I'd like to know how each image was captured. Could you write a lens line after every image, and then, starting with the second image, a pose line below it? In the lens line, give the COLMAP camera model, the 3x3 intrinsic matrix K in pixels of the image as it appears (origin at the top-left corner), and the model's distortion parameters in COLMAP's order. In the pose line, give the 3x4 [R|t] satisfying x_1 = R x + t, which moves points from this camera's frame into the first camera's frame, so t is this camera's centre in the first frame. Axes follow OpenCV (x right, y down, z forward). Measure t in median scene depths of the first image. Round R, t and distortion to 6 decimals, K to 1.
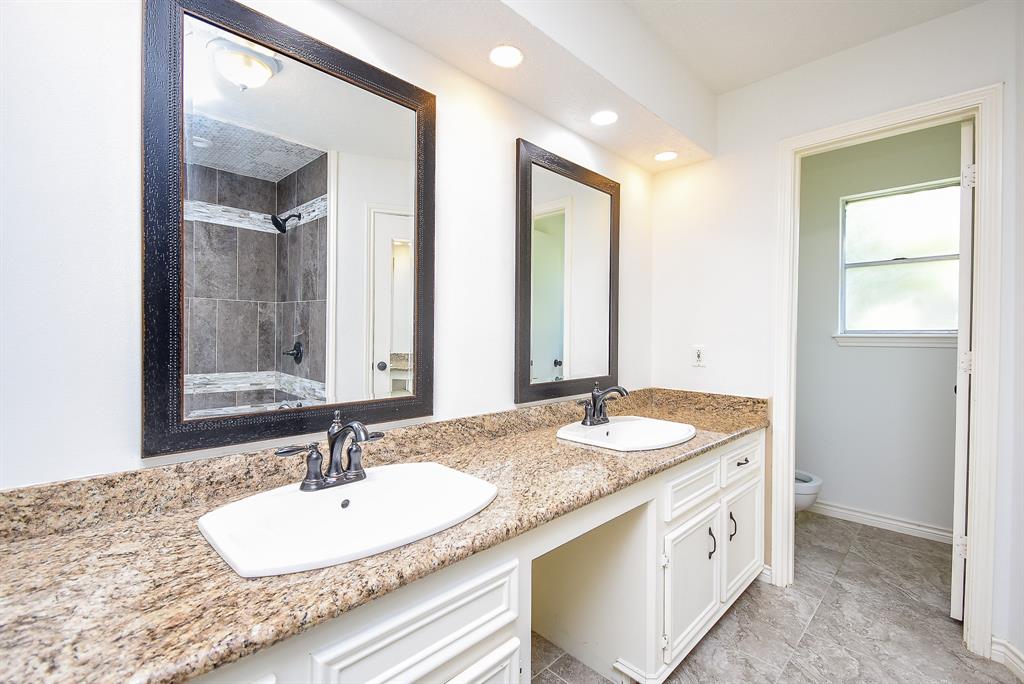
lens RADIAL K [[447.7, 0, 514.2], [0, 447.7, 341.2], [0, 0, 1]] dist [0.033980, -0.020775]
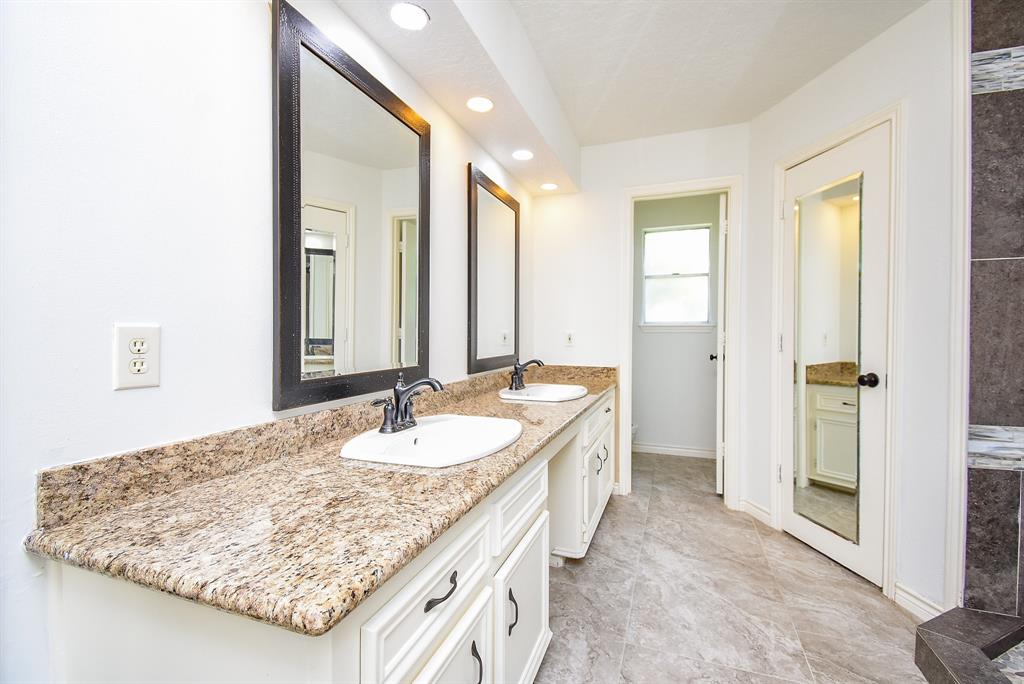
lens RADIAL K [[449.4, 0, 512.0], [0, 449.4, 342.0], [0, 0, 1]] dist [0.043796, -0.025083]
pose [[0.907424, -0.011378, 0.420062, -0.451276], [0.007285, 0.999909, 0.011346, 0.038267], [-0.420153, -0.007236, 0.907424, -0.211805]]
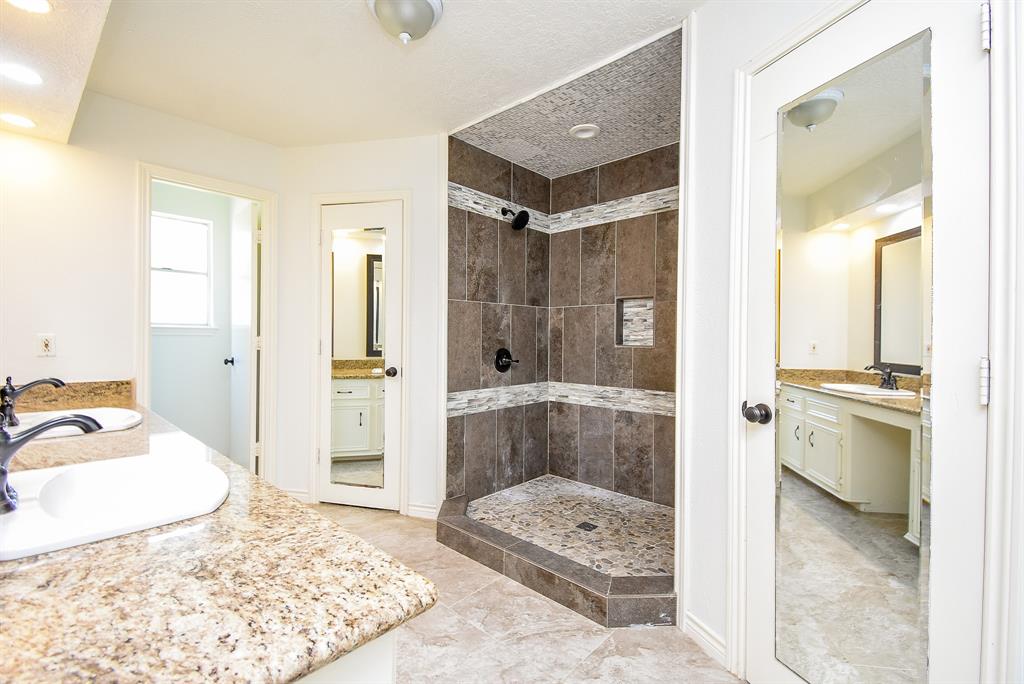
lens RADIAL K [[449.4, 0, 512.0], [0, 449.4, 342.0], [0, 0, 1]] dist [0.043796, -0.025083]
pose [[-0.041010, -0.018218, 0.998993, -0.854543], [-0.002328, 0.999833, 0.018138, 0.009335], [-0.999156, -0.001581, -0.041045, 0.096827]]
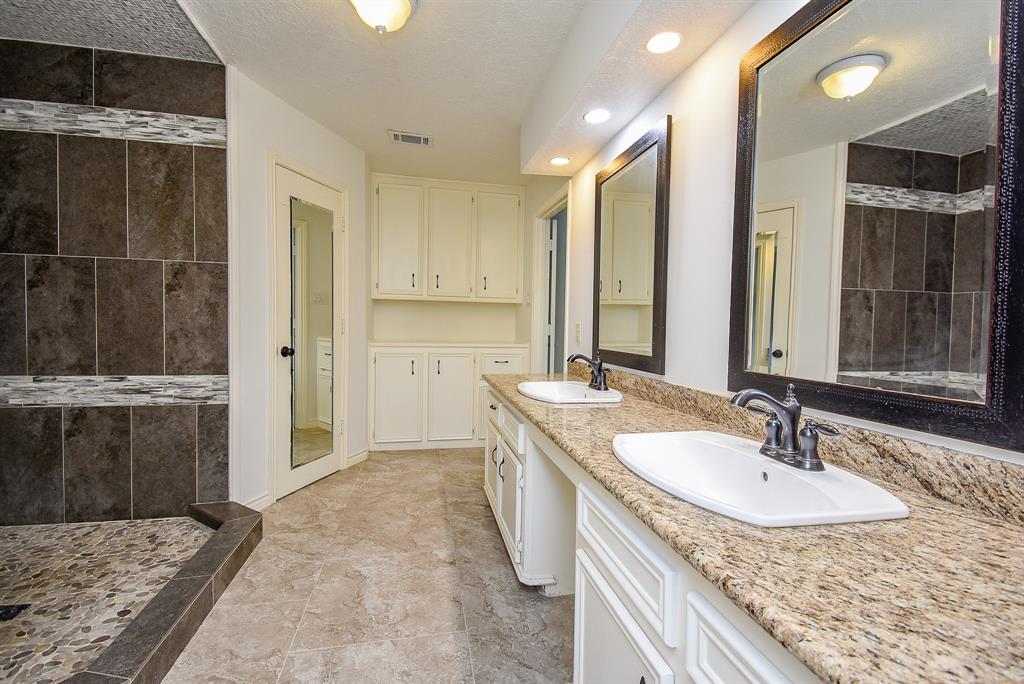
lens RADIAL K [[449.4, 0, 512.0], [0, 449.4, 342.0], [0, 0, 1]] dist [0.043796, -0.025083]
pose [[-0.547624, 0.012500, -0.836631, 0.983698], [-0.033725, 0.998746, 0.036997, 0.037347], [0.836045, 0.048475, -0.546516, 1.209054]]
